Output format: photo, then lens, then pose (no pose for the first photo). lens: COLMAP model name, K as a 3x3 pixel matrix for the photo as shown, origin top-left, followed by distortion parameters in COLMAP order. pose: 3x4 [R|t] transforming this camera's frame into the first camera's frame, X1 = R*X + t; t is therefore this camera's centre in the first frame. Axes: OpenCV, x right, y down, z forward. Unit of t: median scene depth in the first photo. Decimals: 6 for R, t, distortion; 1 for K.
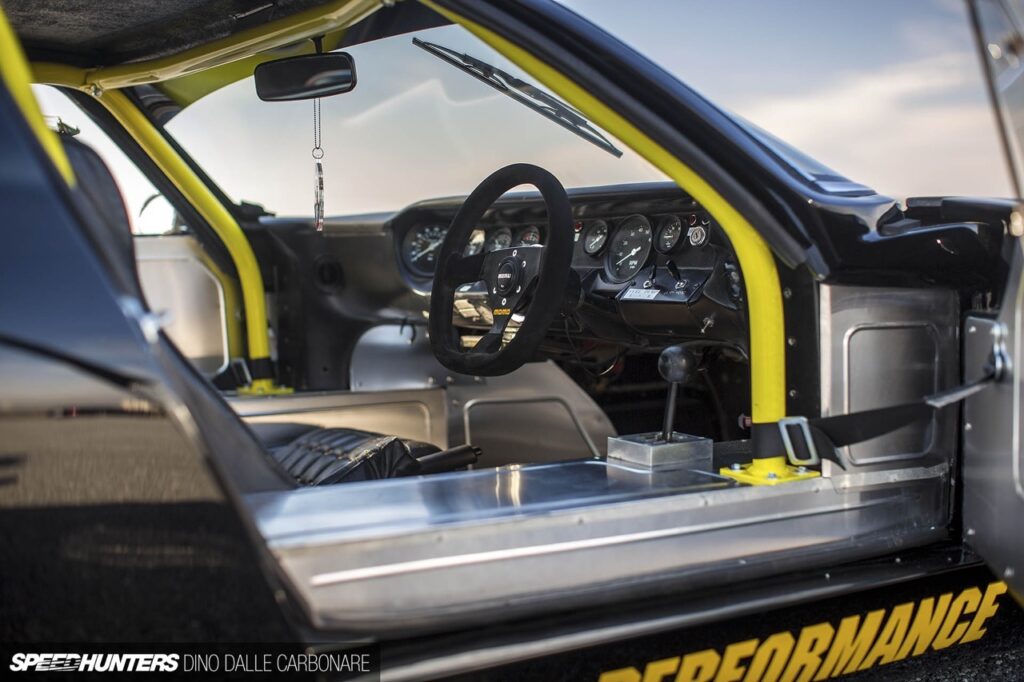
lens RADIAL K [[1526.1, 0, 512.0], [0, 1526.1, 341.0], [0, 0, 1]] dist [-0.021686, -0.046910]
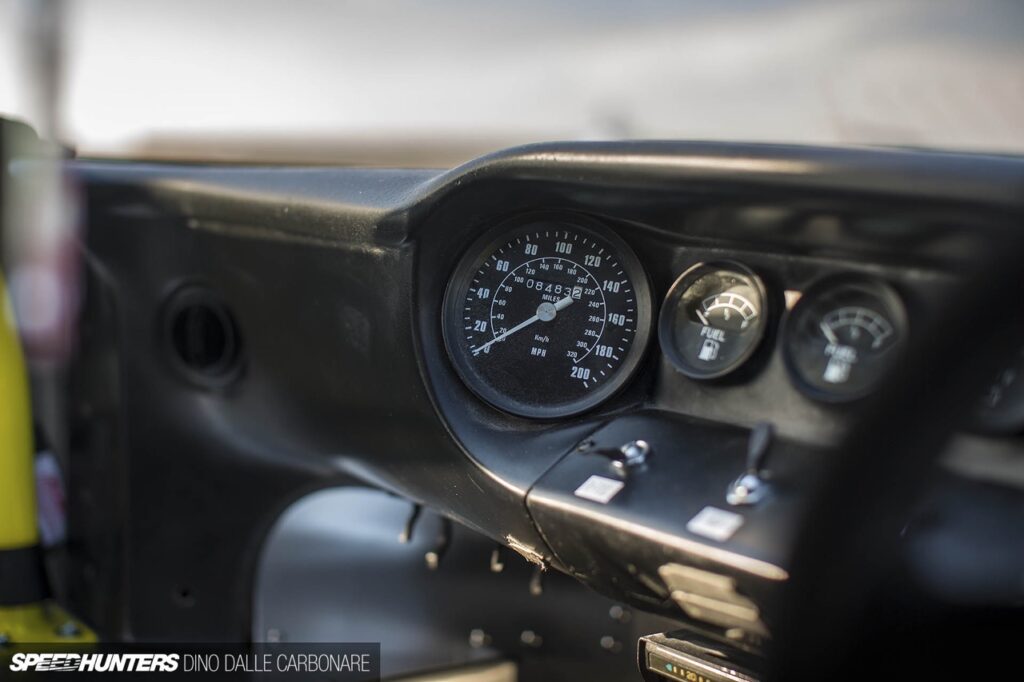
lens RADIAL K [[1526.1, 0, 512.0], [0, 1526.1, 341.0], [0, 0, 1]] dist [-0.021686, -0.046910]
pose [[0.997863, 0.051067, 0.040763, -0.070615], [-0.053367, 0.996917, 0.057510, -0.072277], [-0.037701, -0.059563, 0.997512, 0.718181]]
